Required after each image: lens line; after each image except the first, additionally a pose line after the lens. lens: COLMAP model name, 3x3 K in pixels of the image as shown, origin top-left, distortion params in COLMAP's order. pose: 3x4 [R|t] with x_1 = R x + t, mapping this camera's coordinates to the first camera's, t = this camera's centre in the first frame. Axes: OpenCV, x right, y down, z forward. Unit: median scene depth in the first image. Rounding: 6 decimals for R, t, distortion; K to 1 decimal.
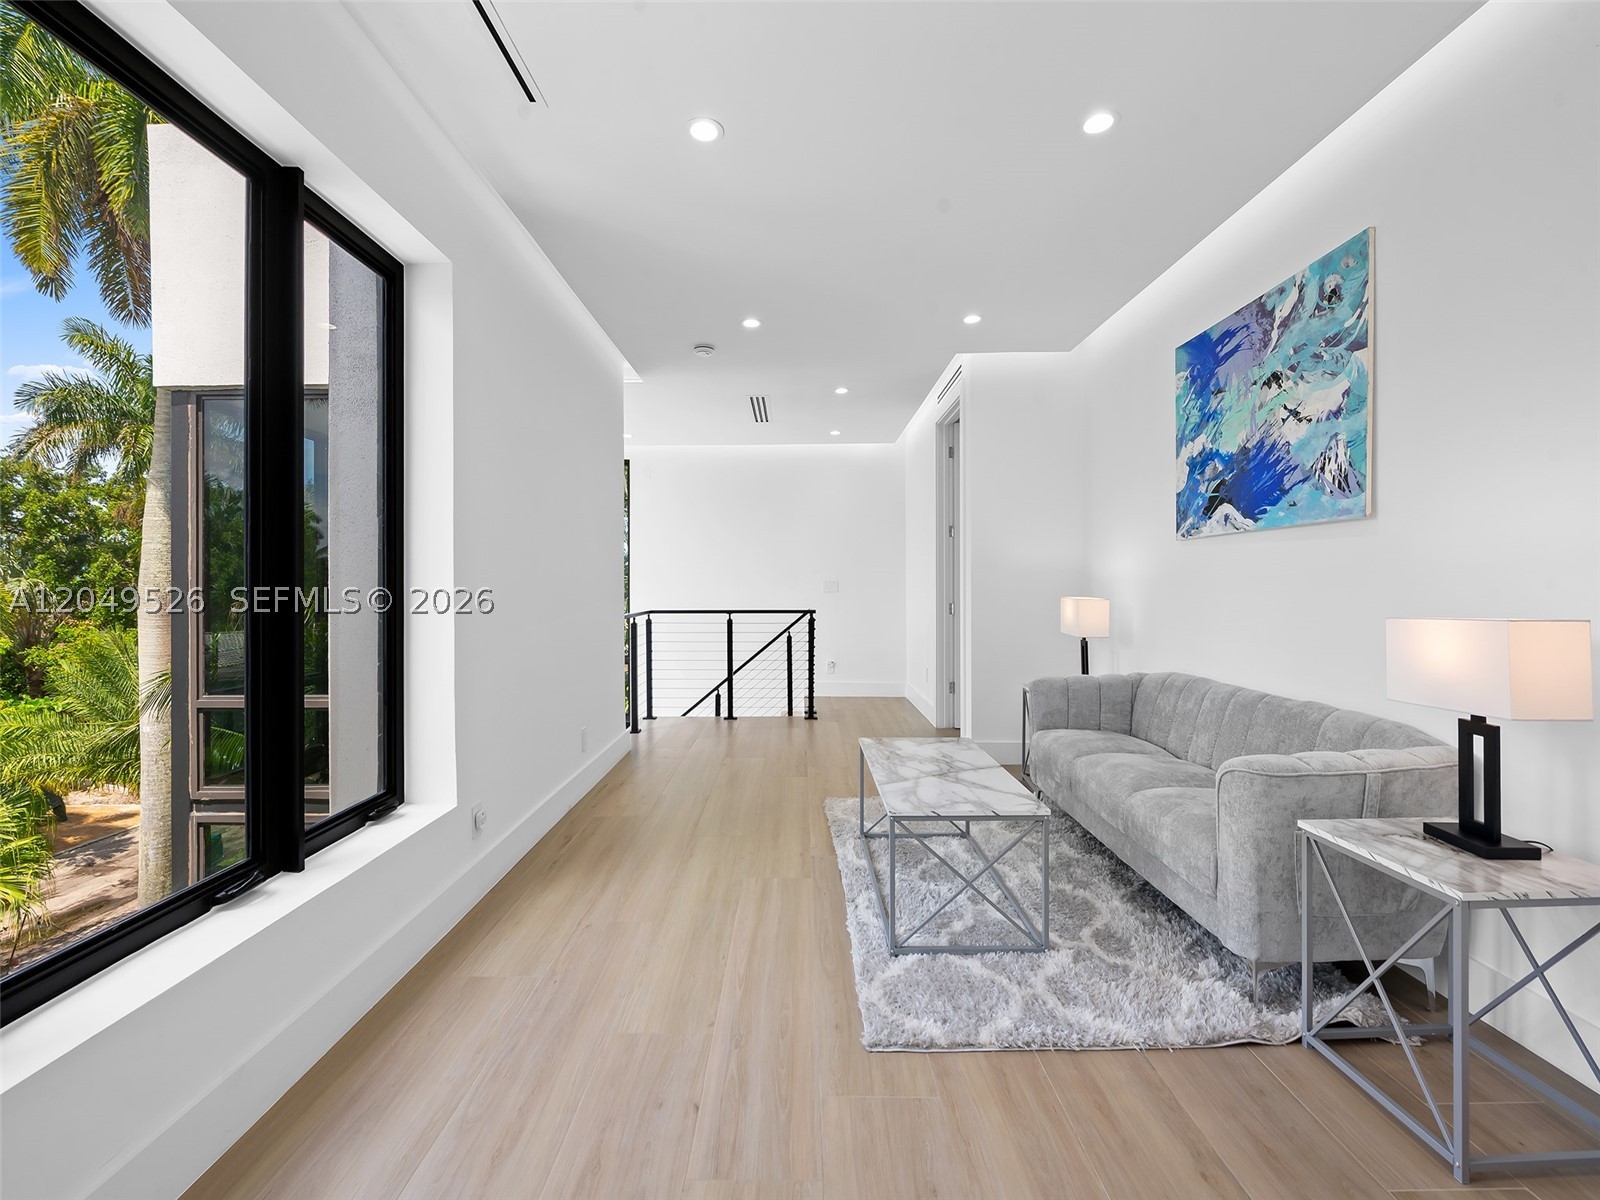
lens RADIAL K [[695.6, 0, 799.3], [0, 695.6, 592.2], [0, 0, 1]] dist [0.001248, -0.000386]
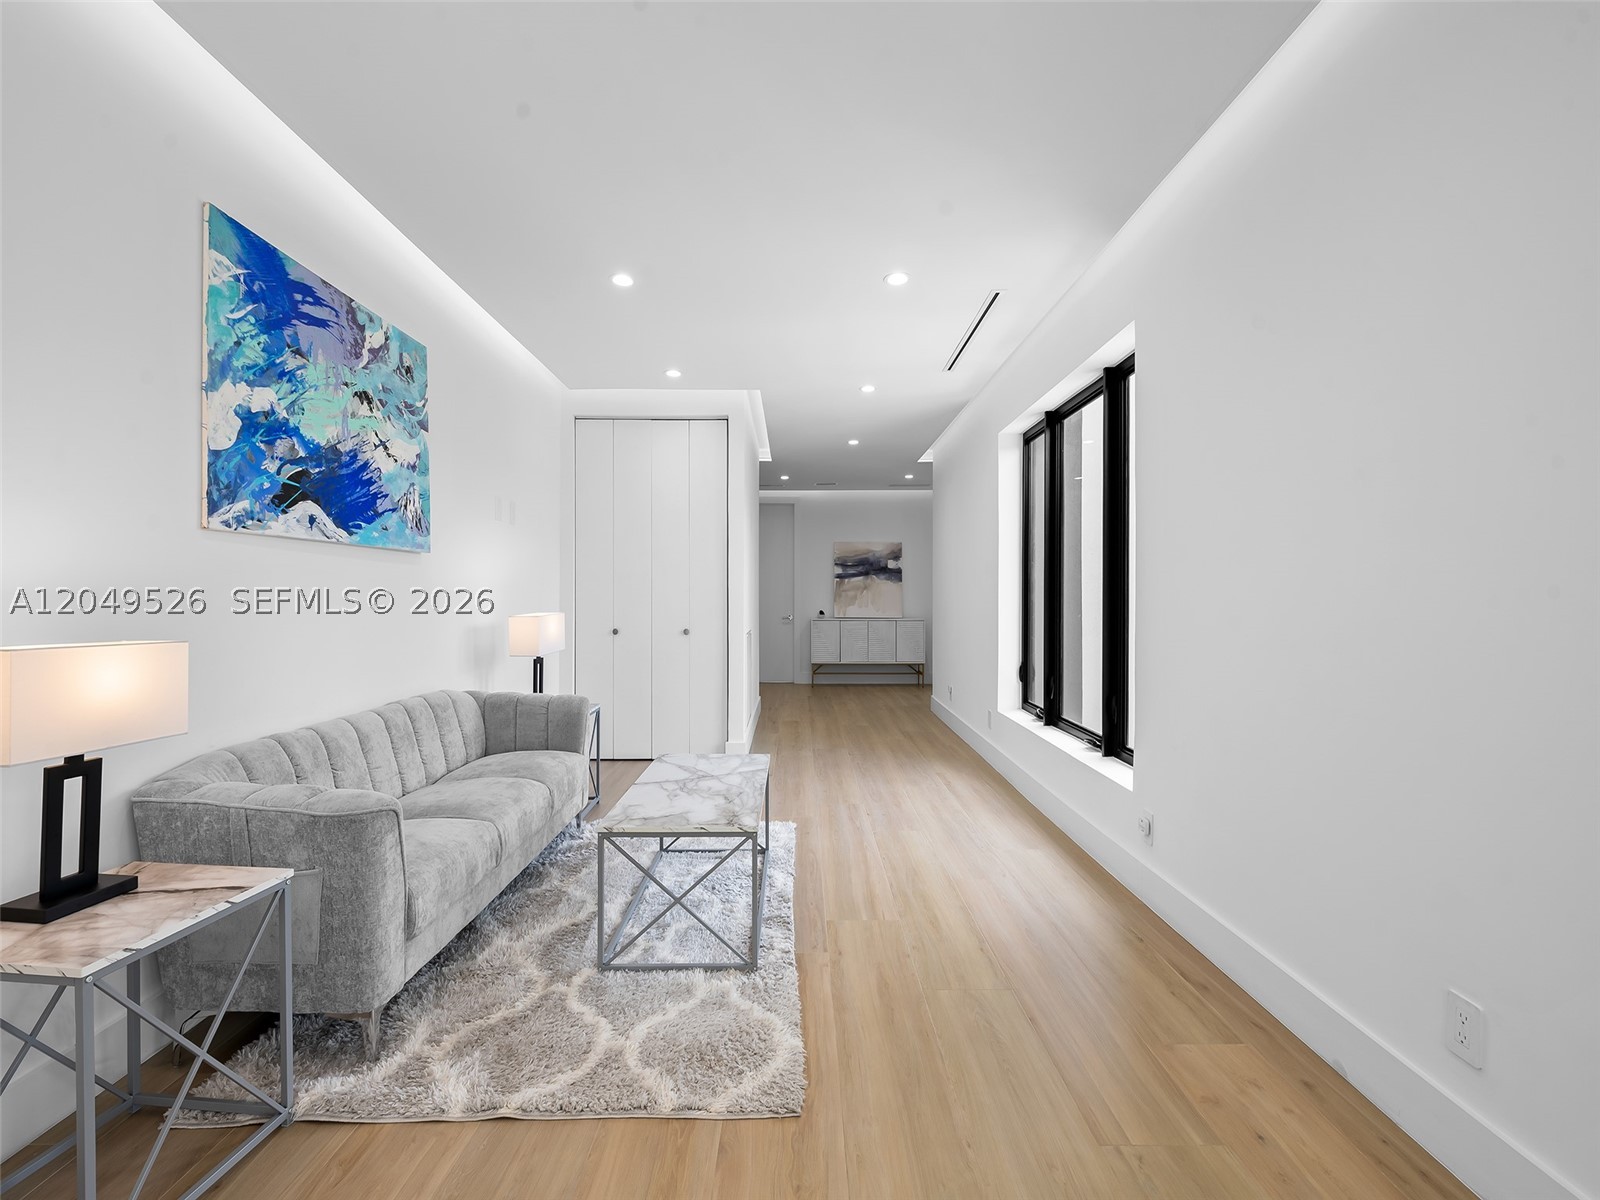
lens RADIAL K [[643.1, 0, 803.1], [0, 643.1, 597.6], [0, 0, 1]] dist [0.001191, -0.000411]
pose [[-0.999989, 0.002473, -0.003888, 0.051507], [0.002421, 0.999909, 0.013245, -0.027287], [0.003920, 0.013235, -0.999905, 1.904700]]
